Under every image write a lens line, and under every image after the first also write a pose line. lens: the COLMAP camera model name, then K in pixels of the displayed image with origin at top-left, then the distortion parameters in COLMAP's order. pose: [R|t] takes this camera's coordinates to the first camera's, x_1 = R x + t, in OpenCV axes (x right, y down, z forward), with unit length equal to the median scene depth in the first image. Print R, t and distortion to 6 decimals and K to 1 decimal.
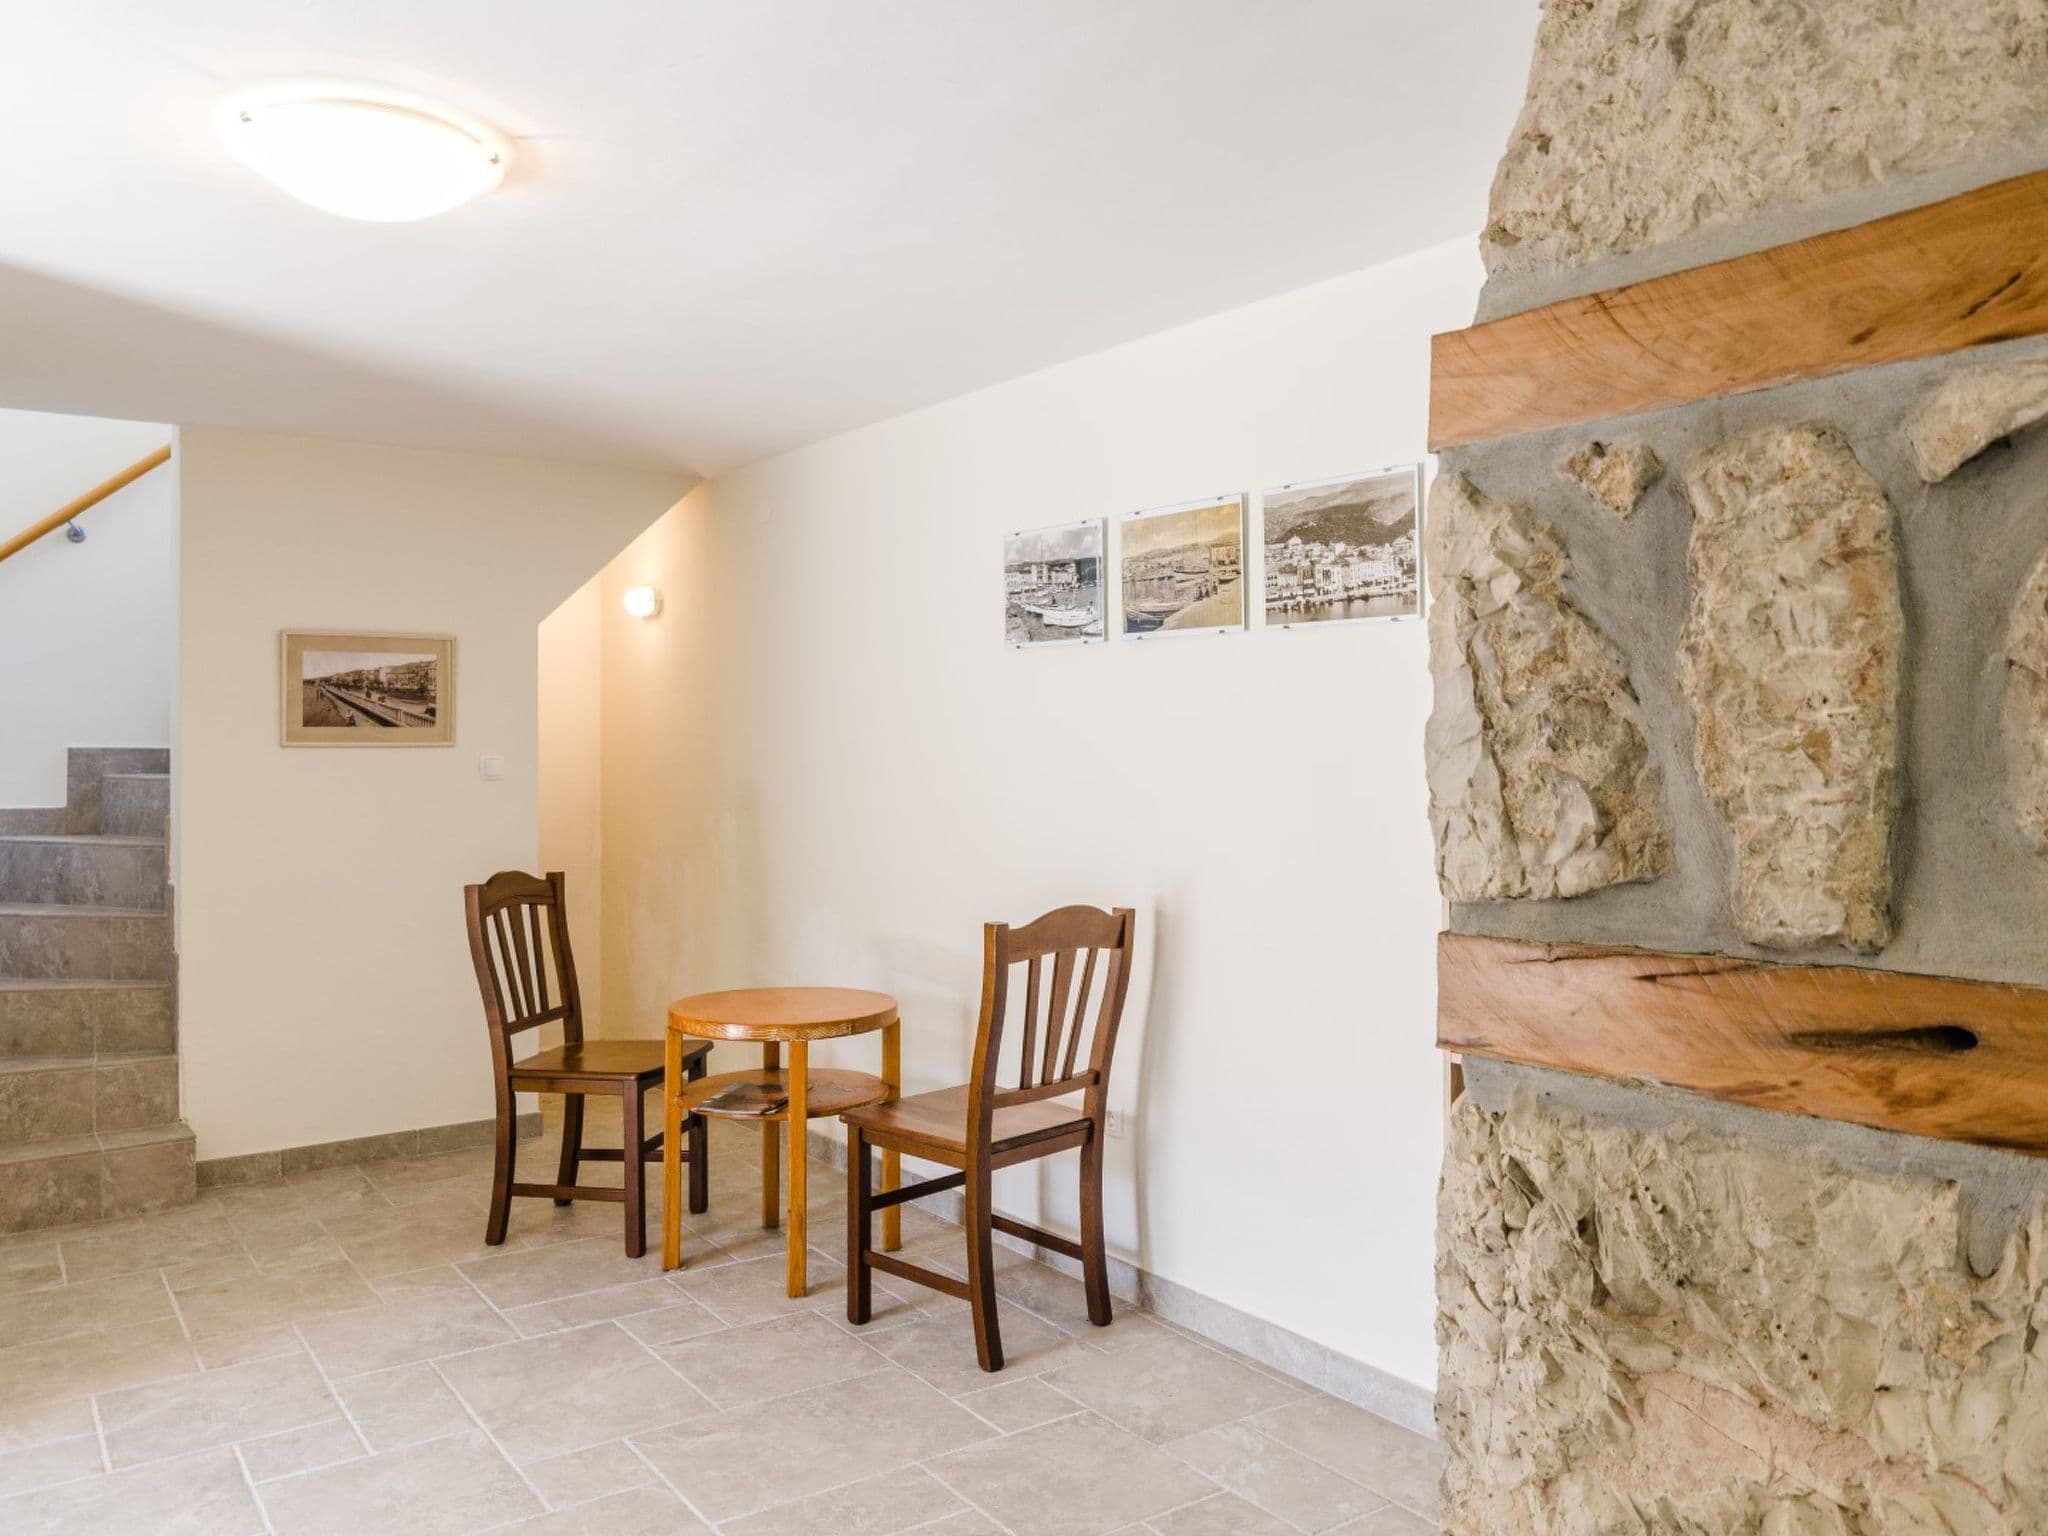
lens RADIAL K [[1518.4, 0, 1023.4], [0, 1518.4, 750.7], [0, 0, 1]] dist [-0.004244, -0.002184]
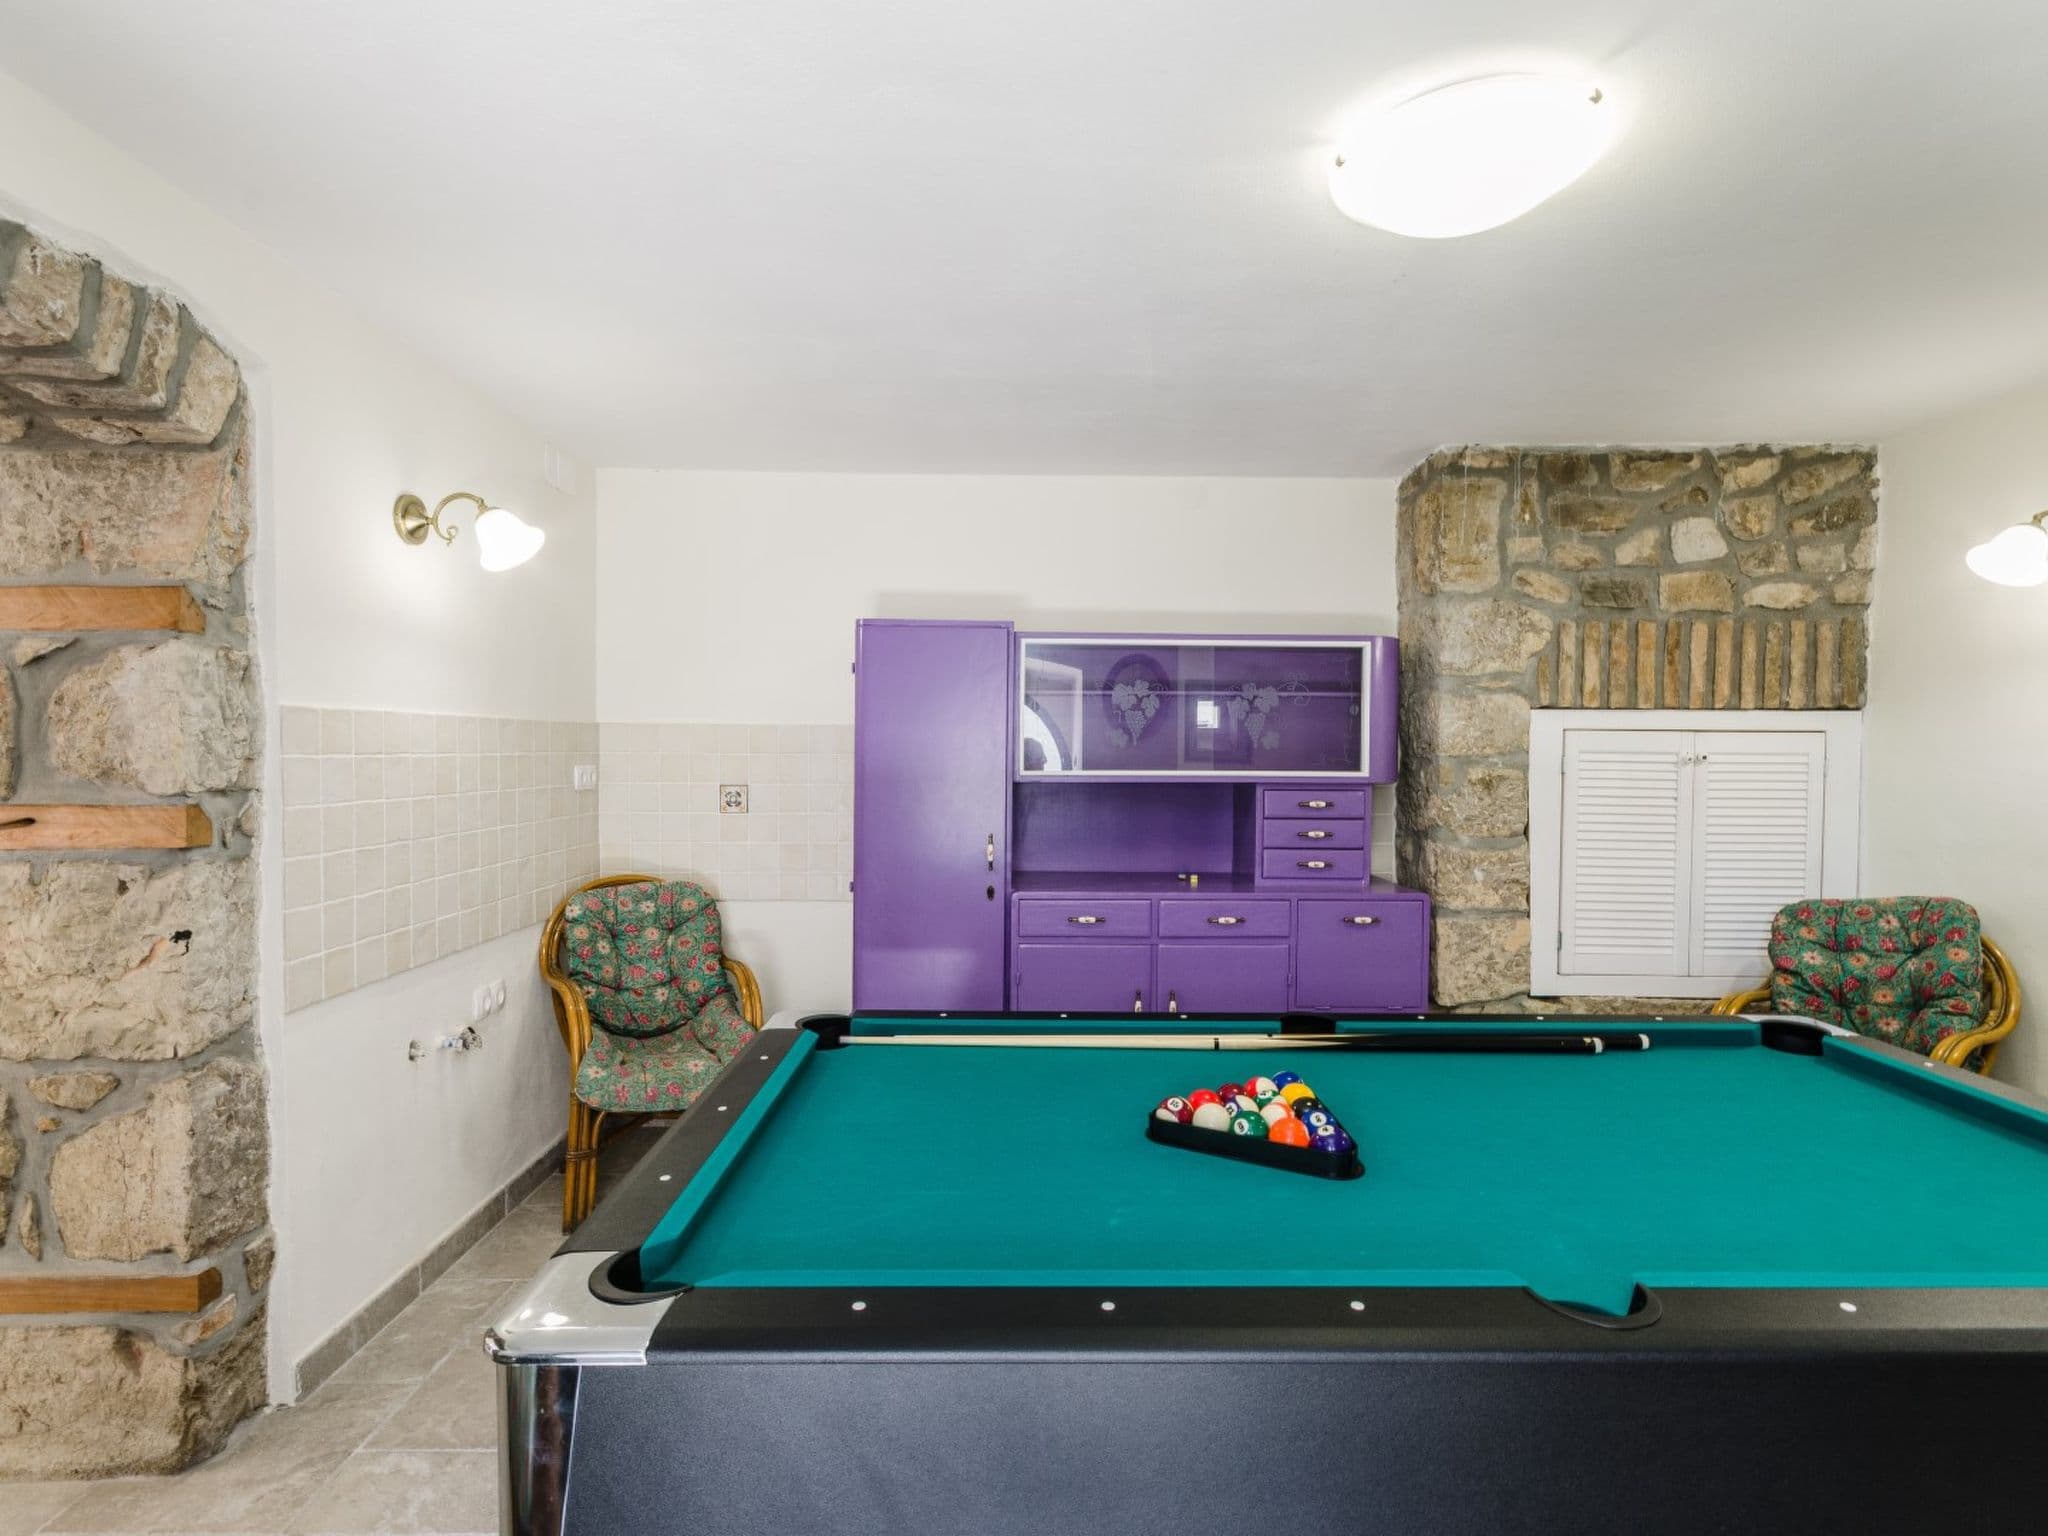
lens RADIAL K [[1020.7, 0, 1027.5], [0, 1020.7, 774.8], [0, 0, 1]] dist [-0.000261, -0.000046]
pose [[0.570252, -0.019256, 0.821244, -0.005190], [-0.000974, 0.999709, 0.024117, 0.004039], [-0.821469, -0.014553, 0.570067, -0.511167]]
